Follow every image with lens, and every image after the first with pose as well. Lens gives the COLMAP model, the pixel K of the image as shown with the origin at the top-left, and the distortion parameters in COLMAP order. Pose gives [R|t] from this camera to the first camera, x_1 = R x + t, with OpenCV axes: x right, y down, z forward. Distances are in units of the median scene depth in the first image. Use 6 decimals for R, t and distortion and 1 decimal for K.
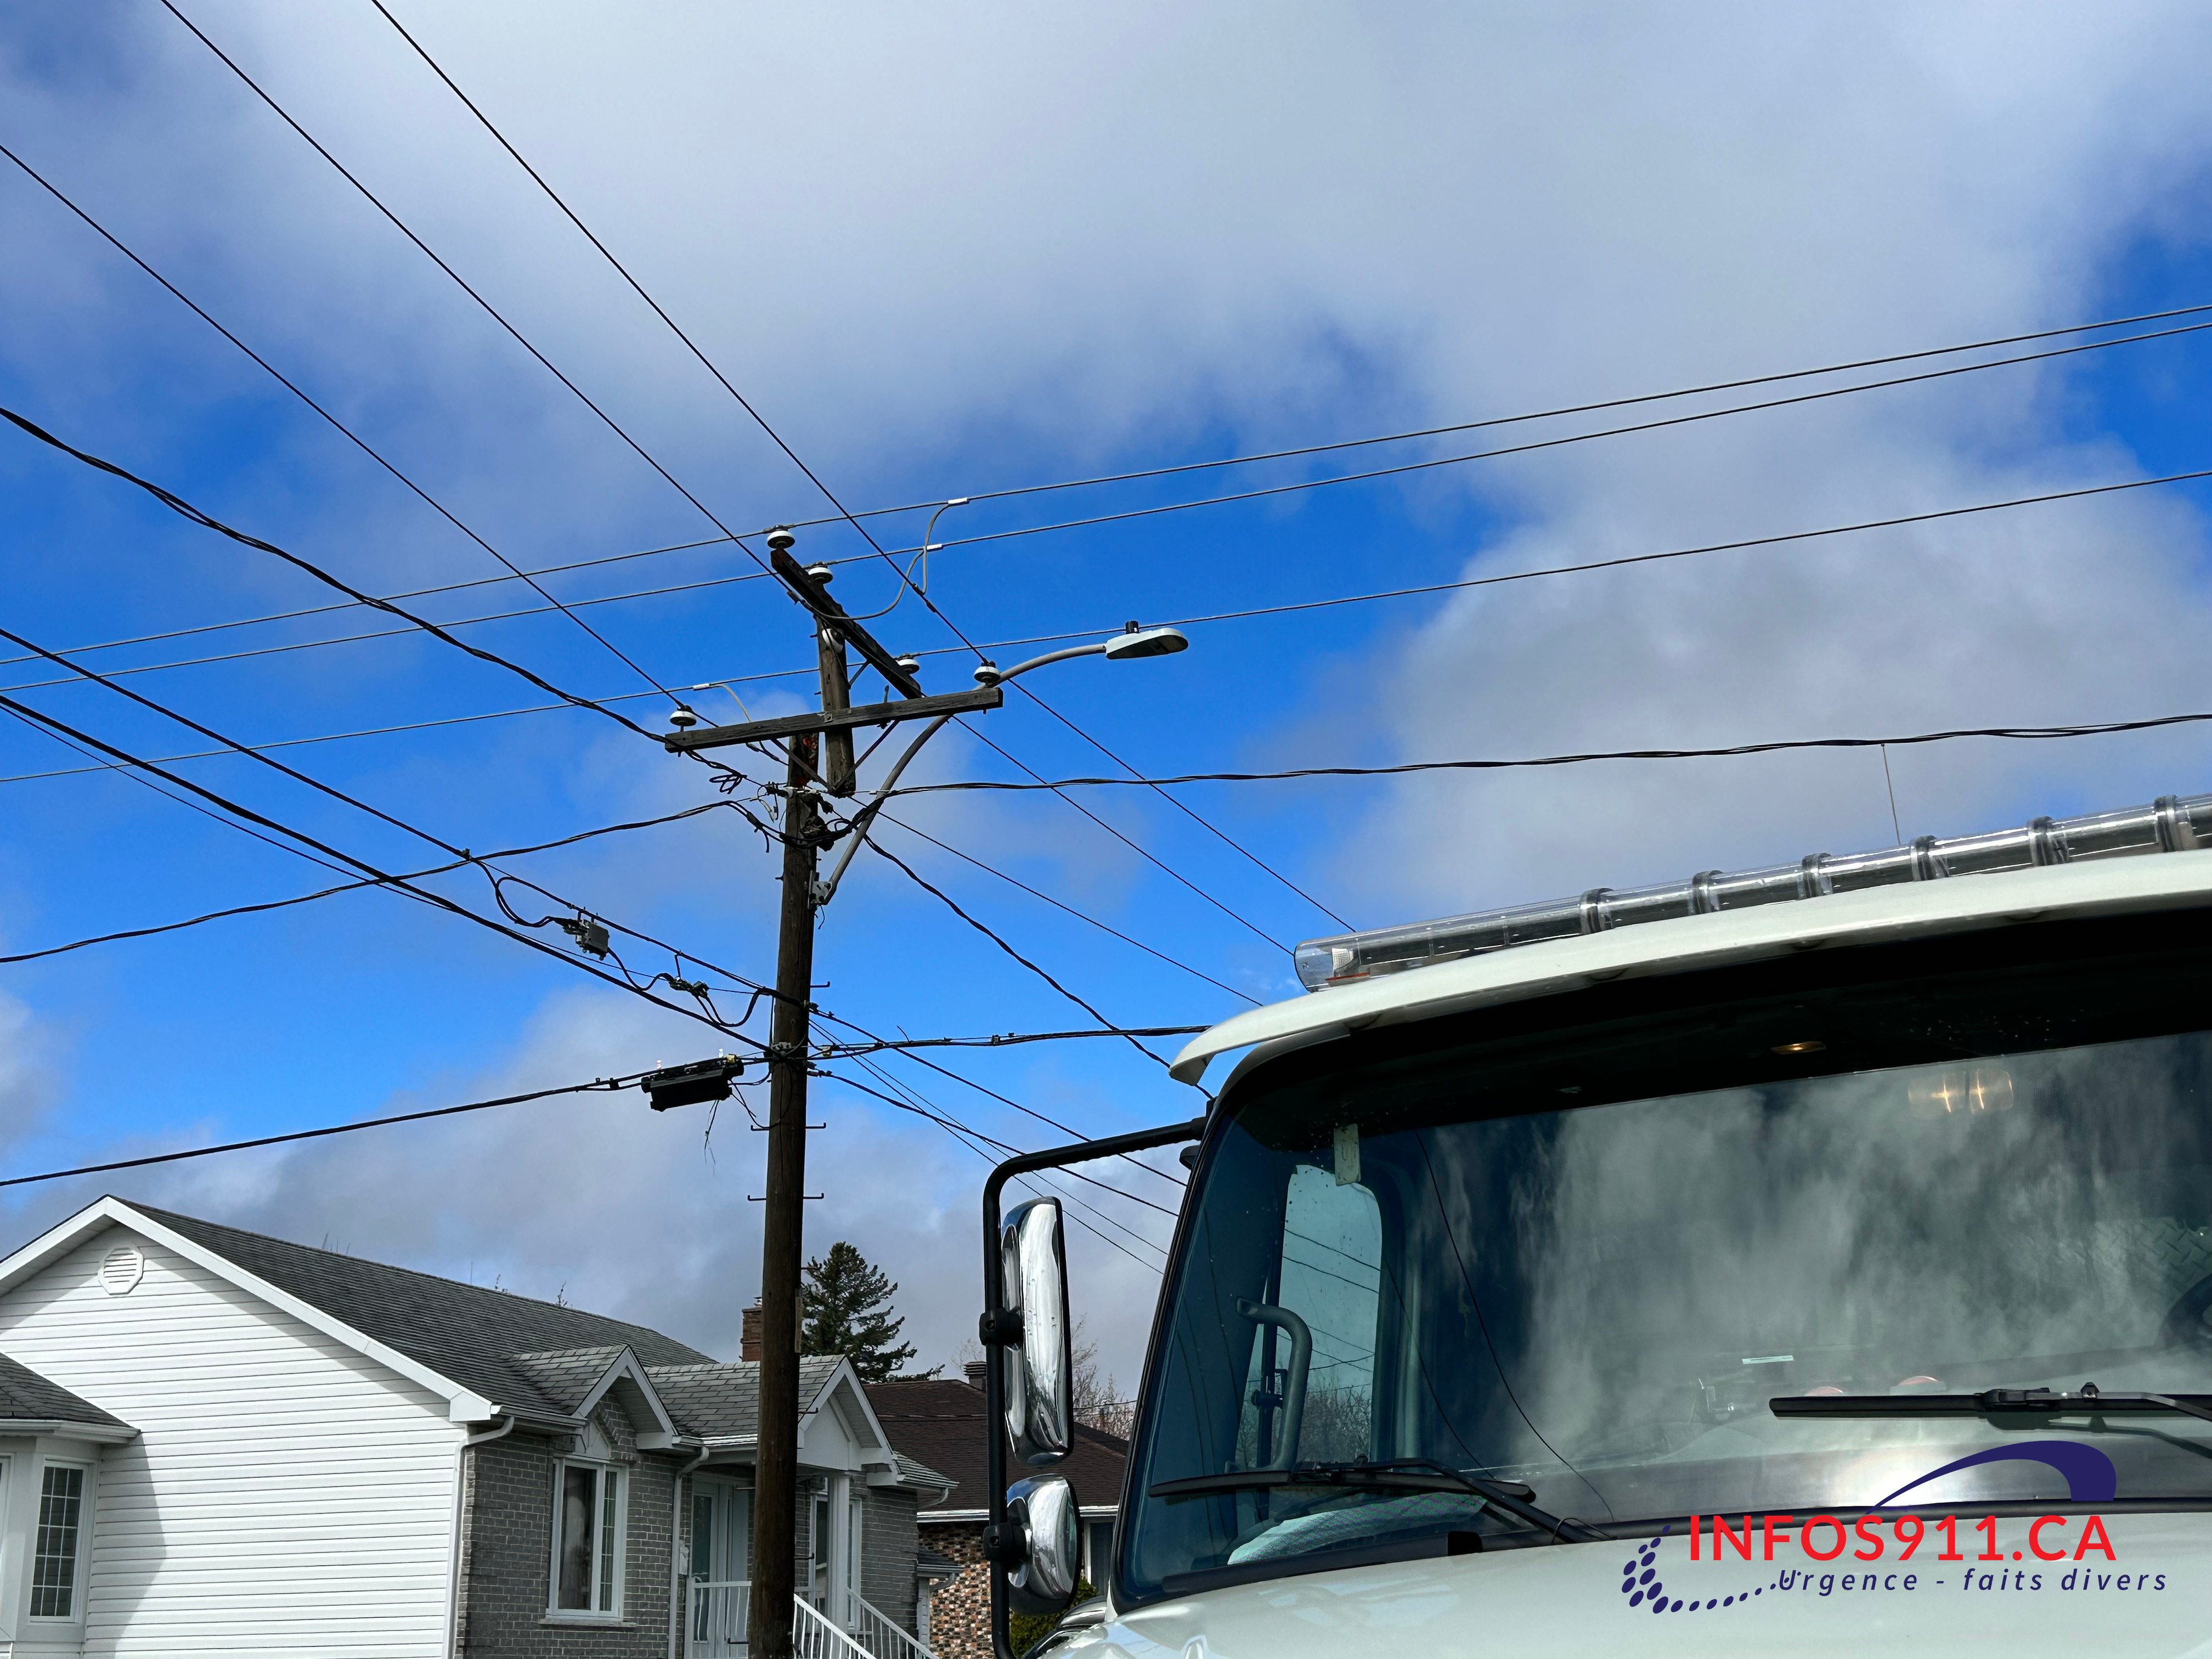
lens RADIAL K [[2701.8, 0, 1135.8], [0, 2701.8, 765.6], [0, 0, 1]] dist [0.080902, -0.275530]
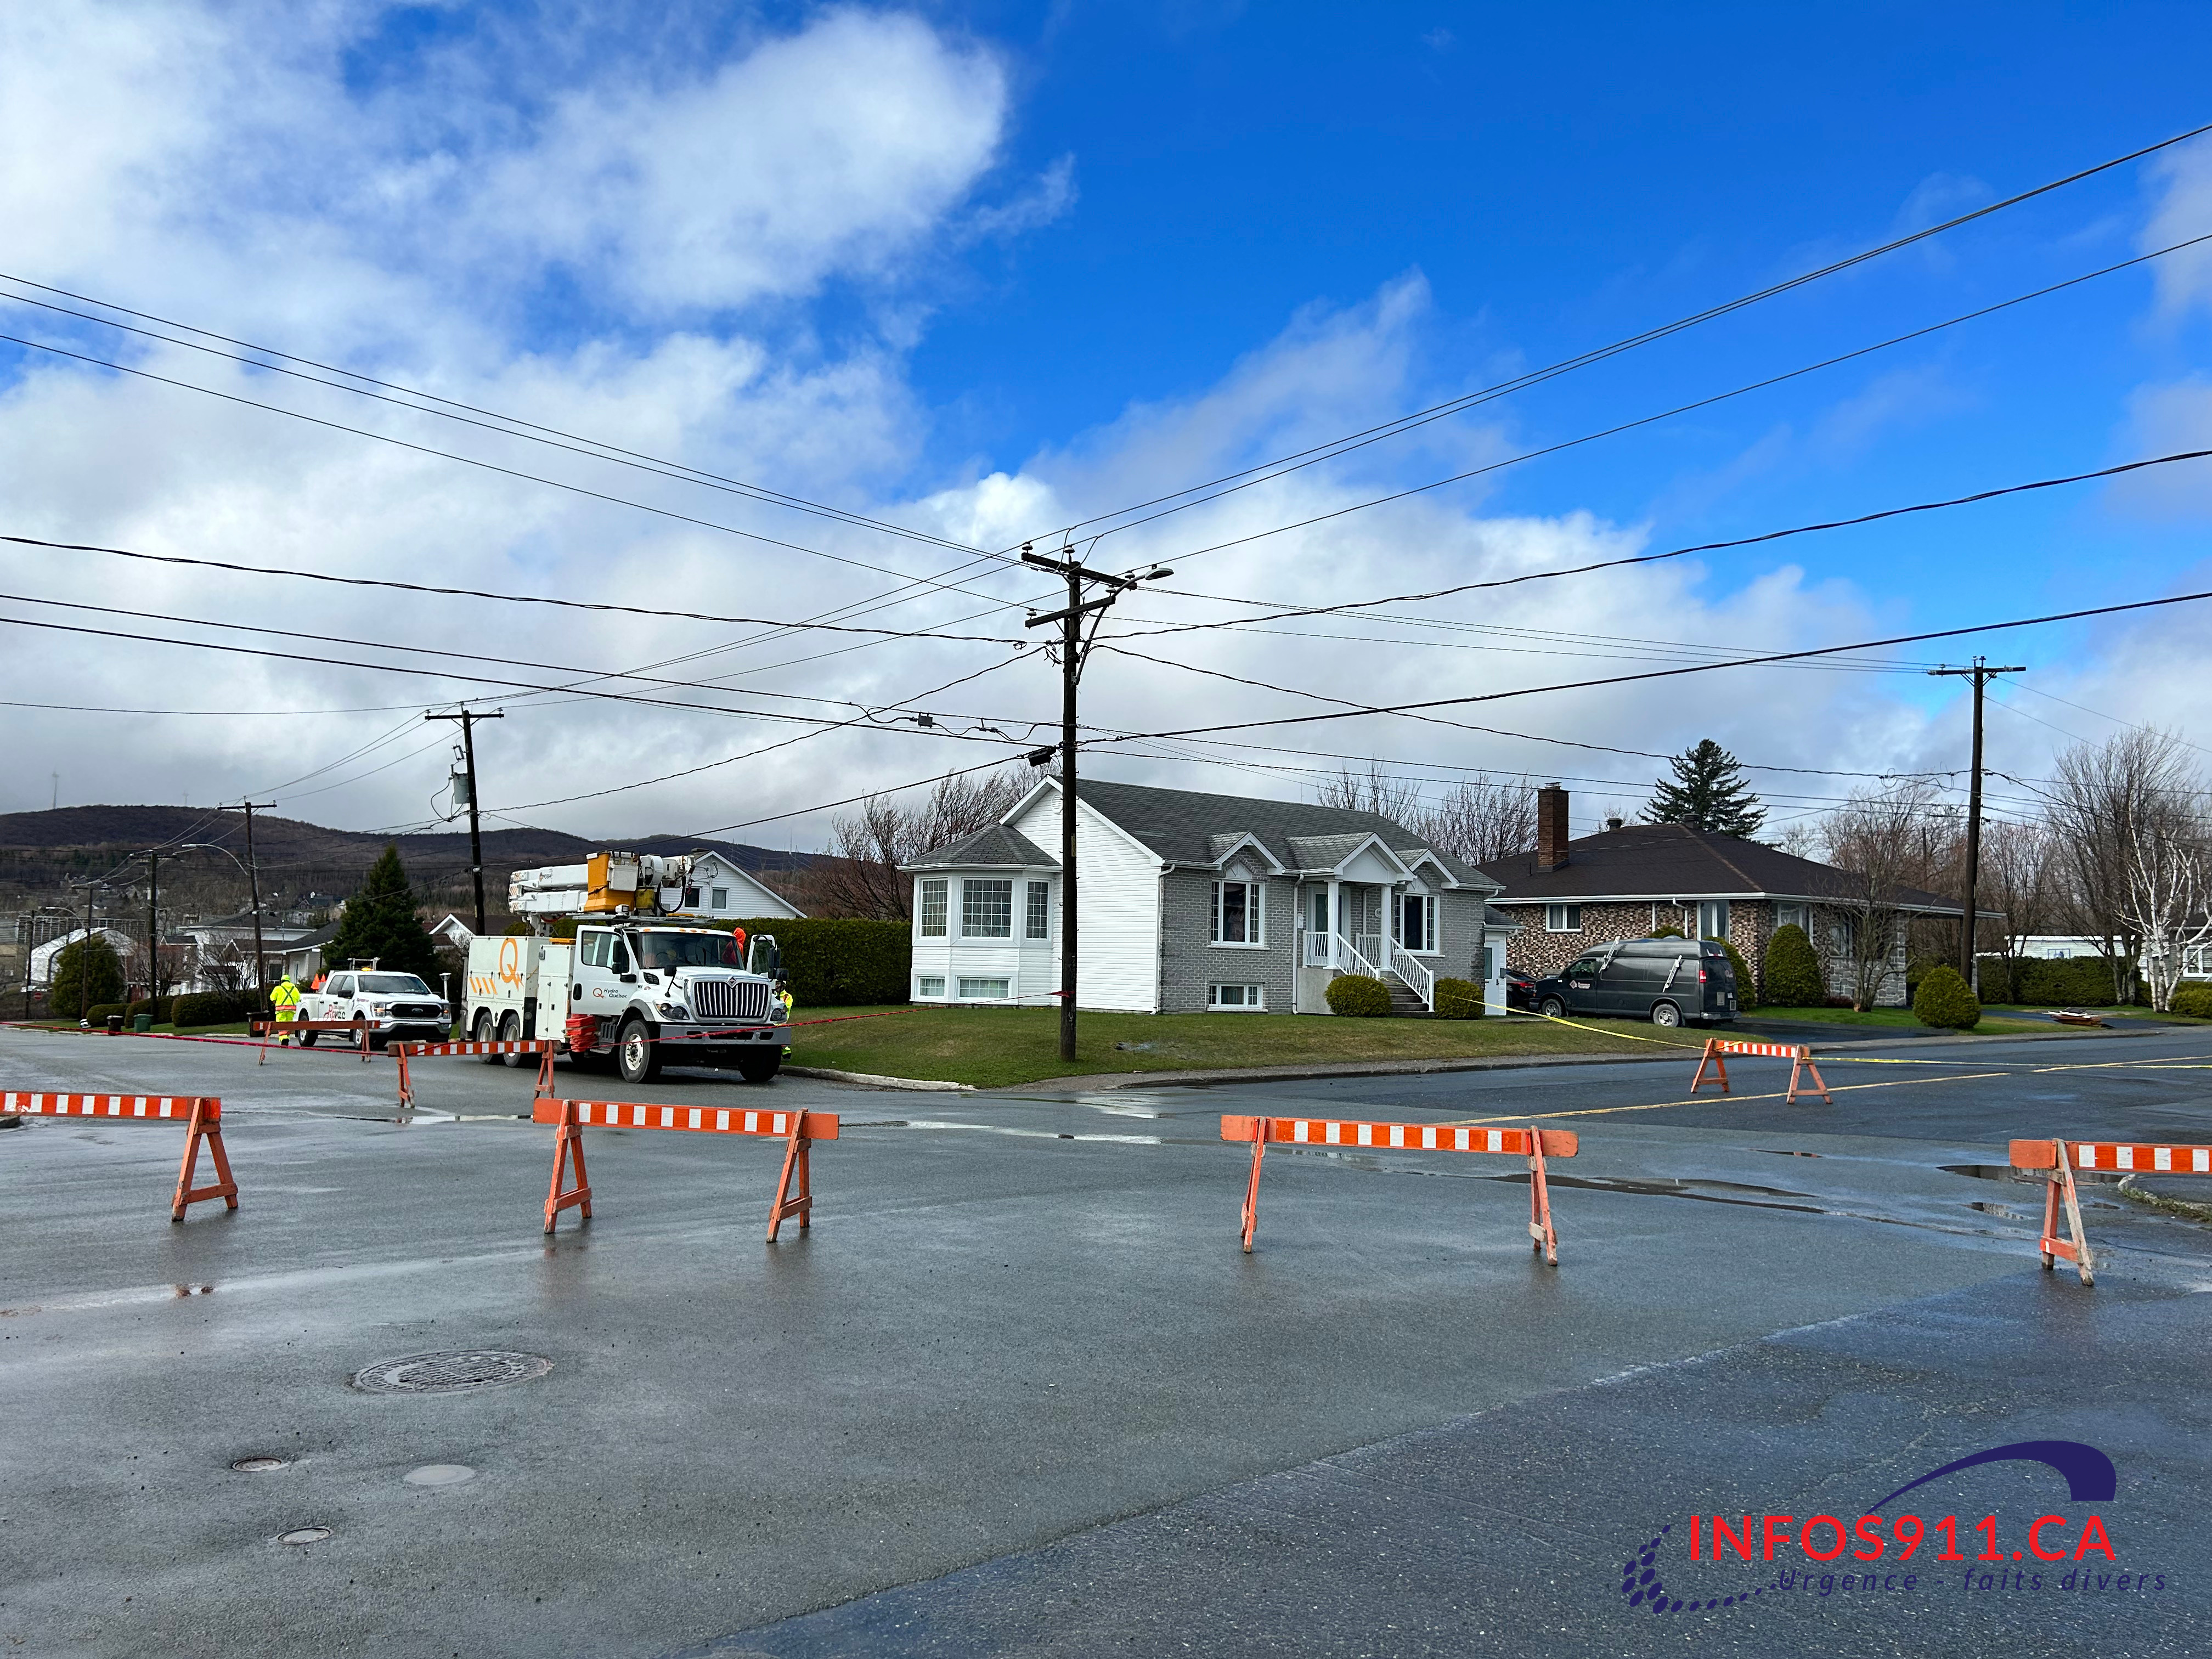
lens RADIAL K [[1689.0, 0, 1169.0], [0, 1689.0, 834.2], [0, 0, 1]] dist [0.136322, -0.000045]
pose [[0.825167, -0.001928, -0.564886, 0.857991], [0.140533, 0.969255, 0.201977, -0.122564], [0.547129, -0.246050, 0.800068, -0.261358]]
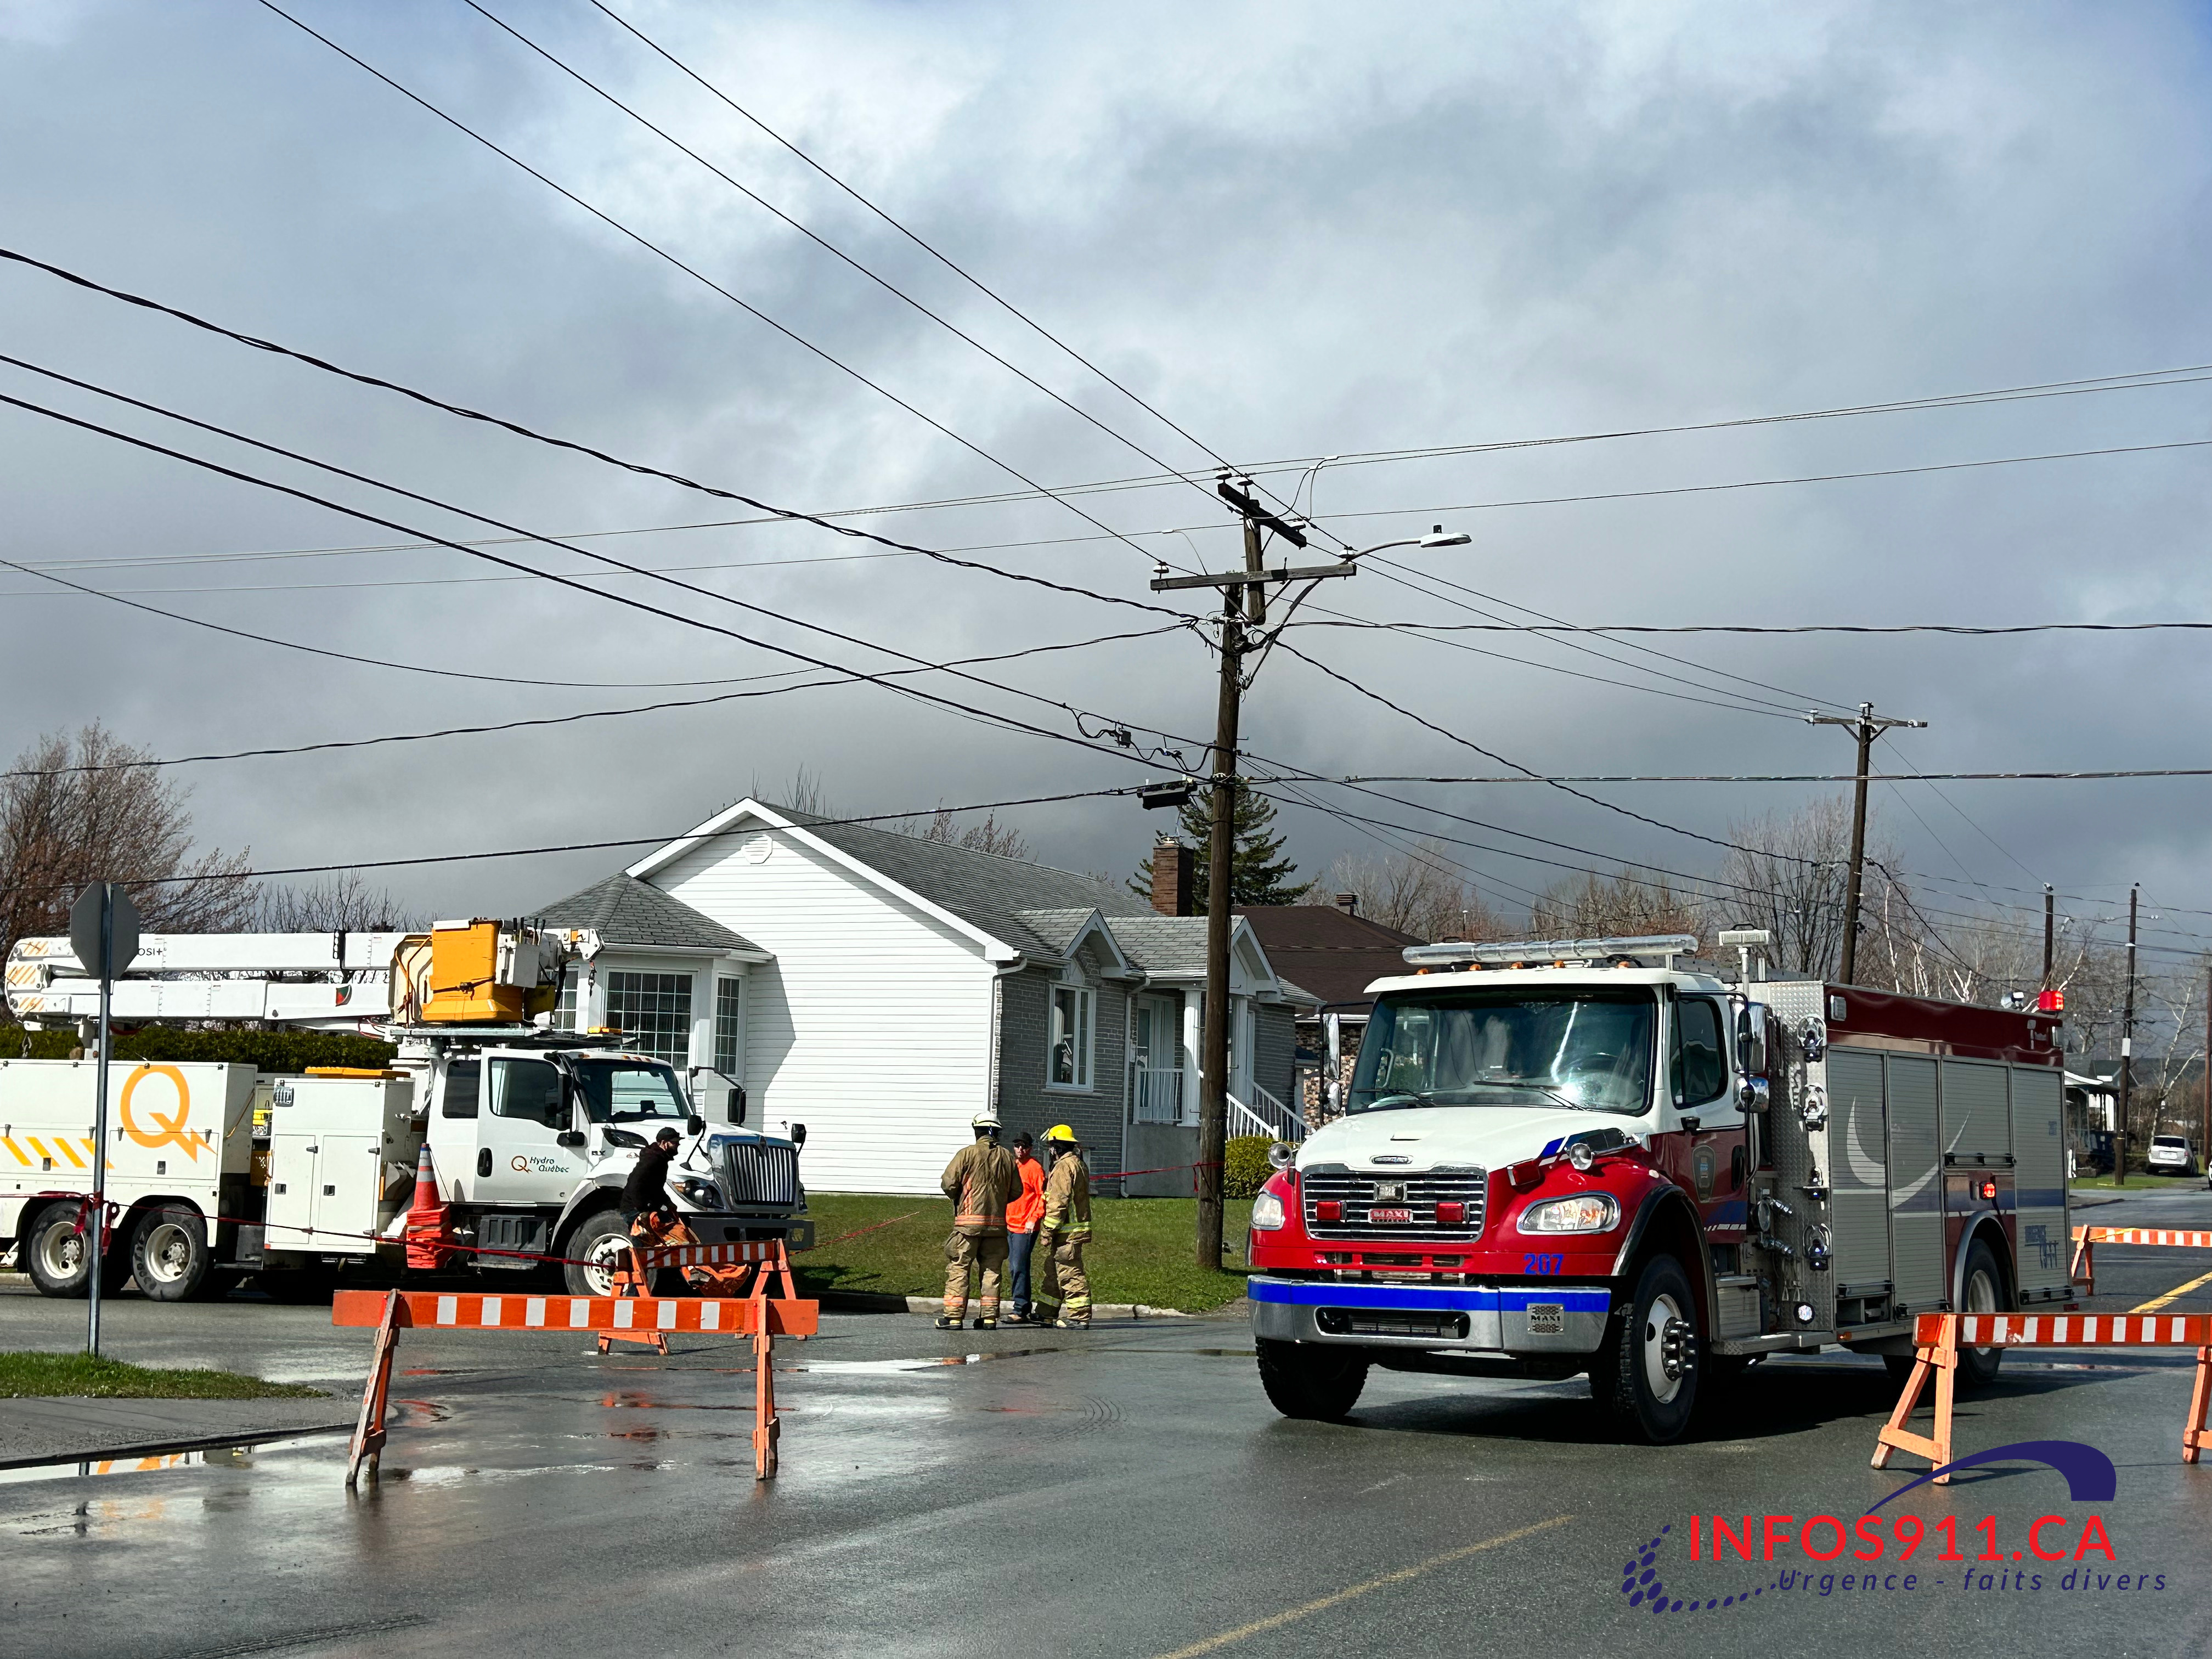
lens RADIAL K [[2991.2, 0, 1106.0], [0, 2991.2, 829.5], [0, 0, 1]] dist [0.143359, -0.024800]
pose [[0.989459, 0.032970, -0.141013, 0.061344], [-0.001671, 0.976274, 0.216532, -0.262279], [0.144807, -0.214014, 0.966038, -0.801920]]
